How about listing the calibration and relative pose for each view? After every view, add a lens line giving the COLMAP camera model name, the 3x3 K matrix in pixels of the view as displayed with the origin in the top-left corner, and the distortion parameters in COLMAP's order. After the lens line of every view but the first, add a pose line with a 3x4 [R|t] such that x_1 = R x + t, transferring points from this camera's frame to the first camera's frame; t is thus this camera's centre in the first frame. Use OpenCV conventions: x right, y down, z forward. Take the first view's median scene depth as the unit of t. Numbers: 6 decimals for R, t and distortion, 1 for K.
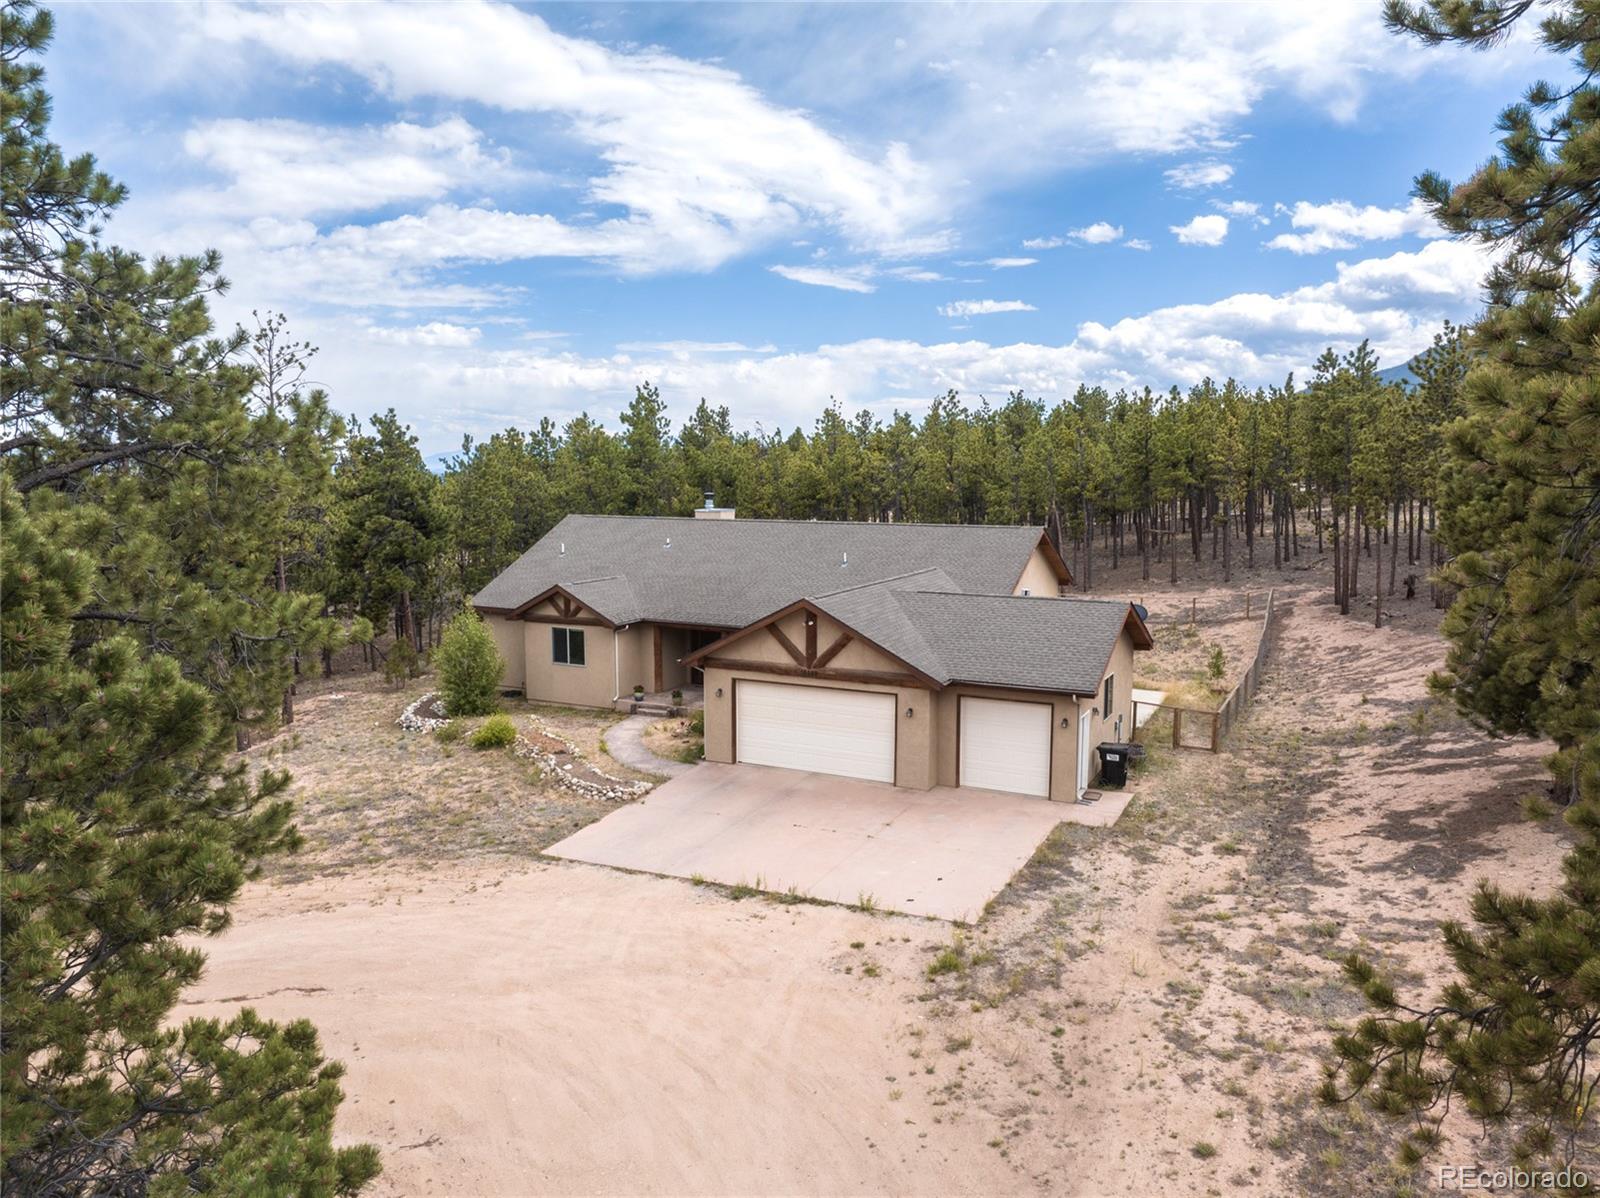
lens RADIAL K [[1142.5, 0, 809.1], [0, 1142.5, 609.2], [0, 0, 1]] dist [-0.061268, 0.029047]
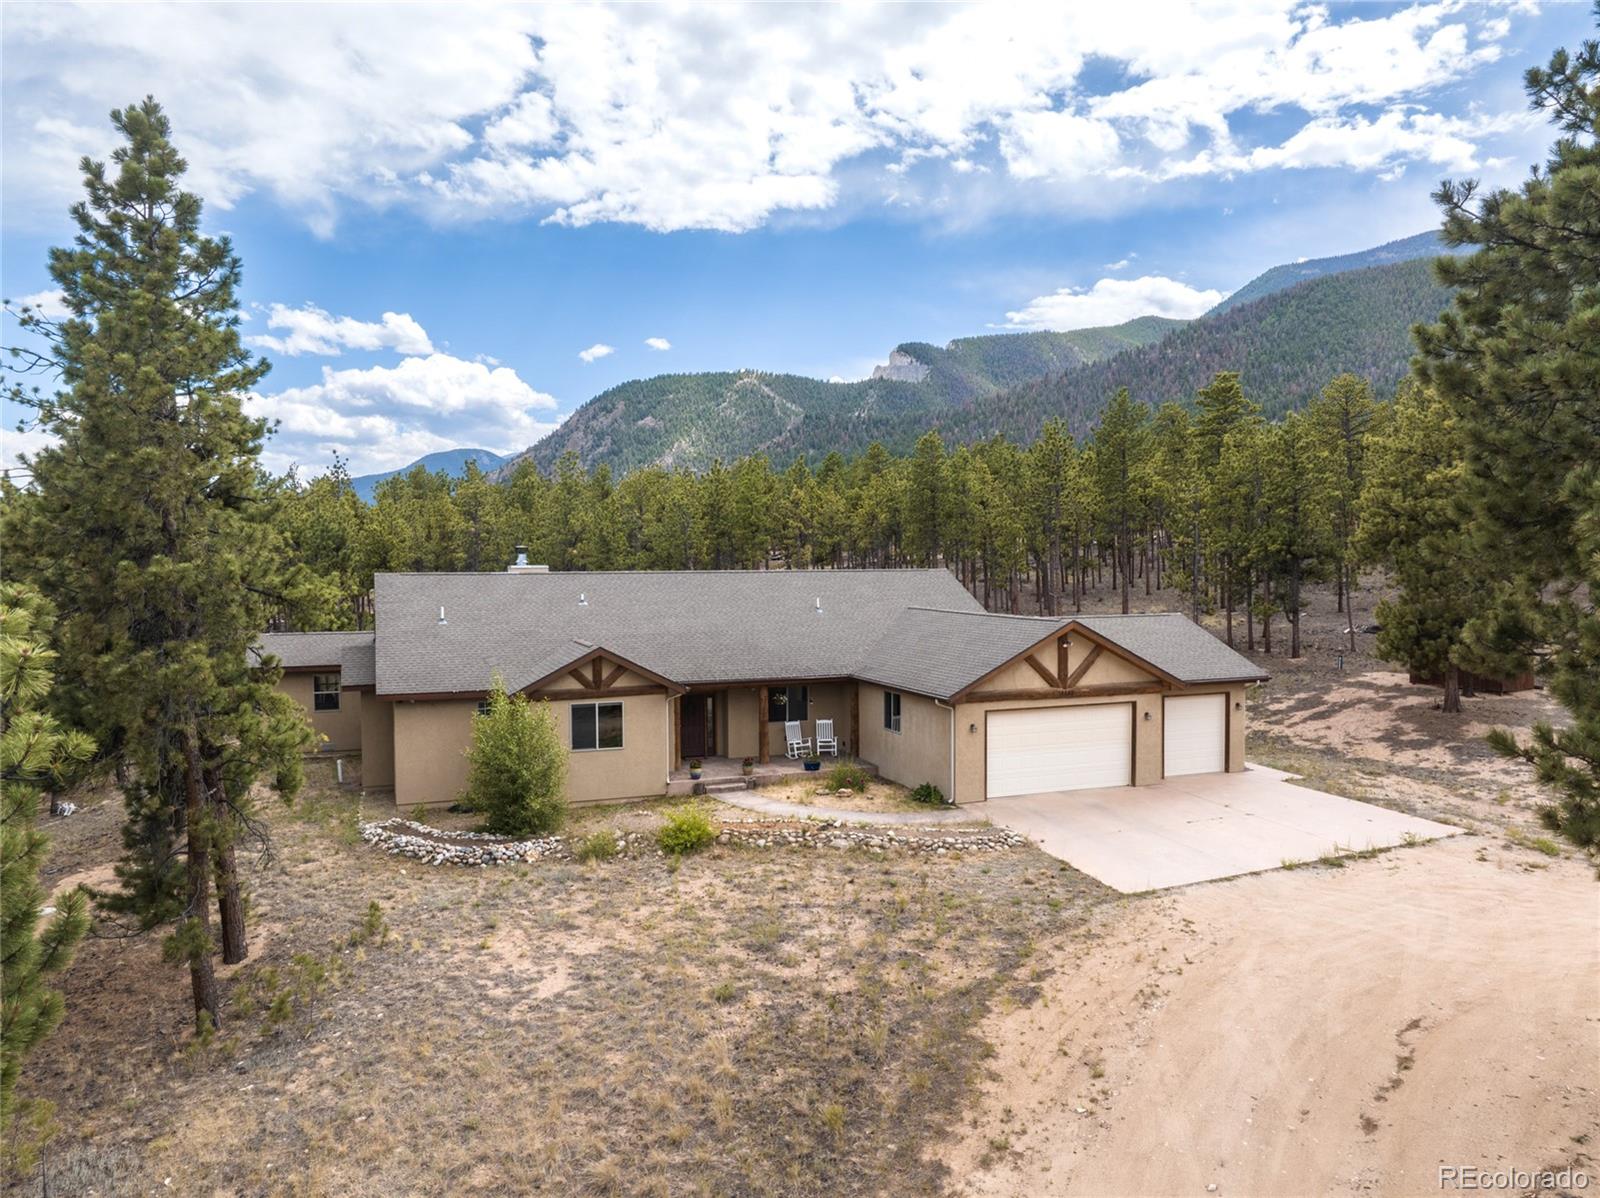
lens RADIAL K [[1142.5, 0, 793.0], [0, 1142.5, 590.8], [0, 0, 1]] dist [-0.061268, 0.029047]
pose [[0.668638, -0.022413, 0.743251, -0.921562], [0.098928, 0.993342, -0.059042, -0.000369], [-0.736978, 0.113006, 0.666403, 0.474402]]
